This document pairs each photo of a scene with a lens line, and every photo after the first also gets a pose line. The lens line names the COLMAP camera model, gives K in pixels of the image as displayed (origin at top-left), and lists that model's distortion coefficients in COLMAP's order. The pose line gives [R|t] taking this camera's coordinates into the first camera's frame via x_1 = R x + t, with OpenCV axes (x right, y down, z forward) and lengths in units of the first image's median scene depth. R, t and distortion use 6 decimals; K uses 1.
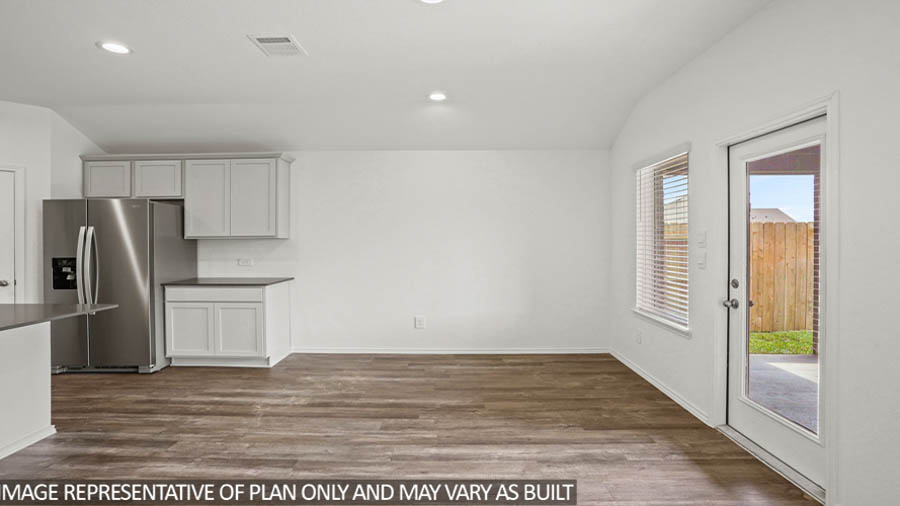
lens RADIAL K [[456.4, 0, 445.4], [0, 456.4, 244.1], [0, 0, 1]] dist [-0.032933, 0.001359]
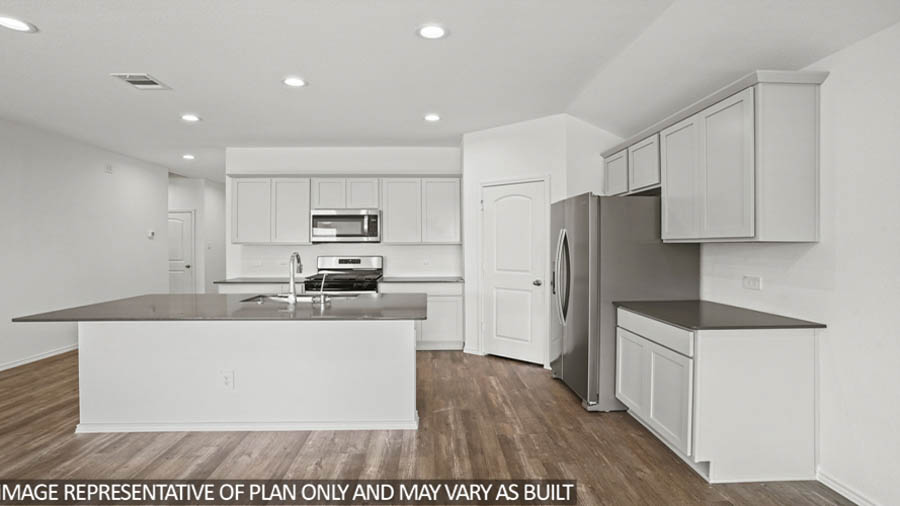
lens RADIAL K [[456.4, 0, 450.6], [0, 456.4, 251.2], [0, 0, 1]] dist [-0.032933, 0.001359]
pose [[0.061435, 0.017278, -0.997962, 0.114509], [-0.011071, 0.999800, 0.016628, -0.006562], [0.998050, 0.010026, 0.061614, 0.638971]]
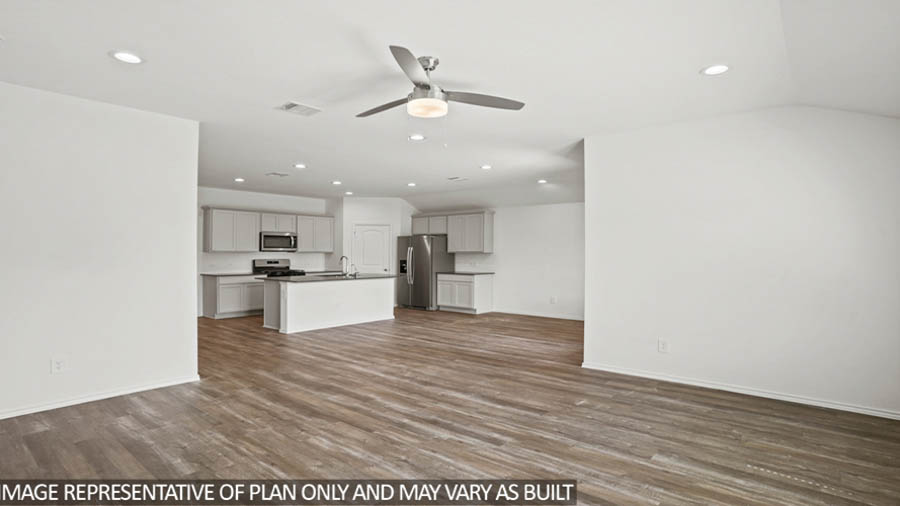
lens RADIAL K [[456.4, 0, 449.3], [0, 456.4, 252.9], [0, 0, 1]] dist [-0.032933, 0.001359]
pose [[0.769201, 0.003255, -0.638998, 0.838393], [-0.012397, 0.999875, -0.009829, 0.011589], [0.638886, 0.015482, 0.769146, -0.683489]]
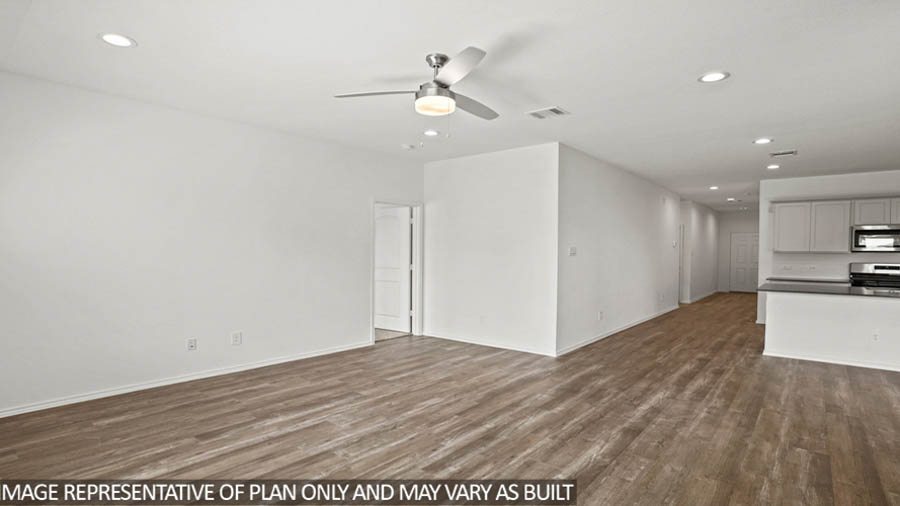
lens RADIAL K [[456.4, 0, 448.5], [0, 456.4, 254.8], [0, 0, 1]] dist [-0.032933, 0.001359]
pose [[-0.627244, 0.003233, -0.778816, 0.899676], [-0.016774, 0.999703, 0.017660, 0.001279], [0.778642, 0.024141, -0.627003, 0.223914]]
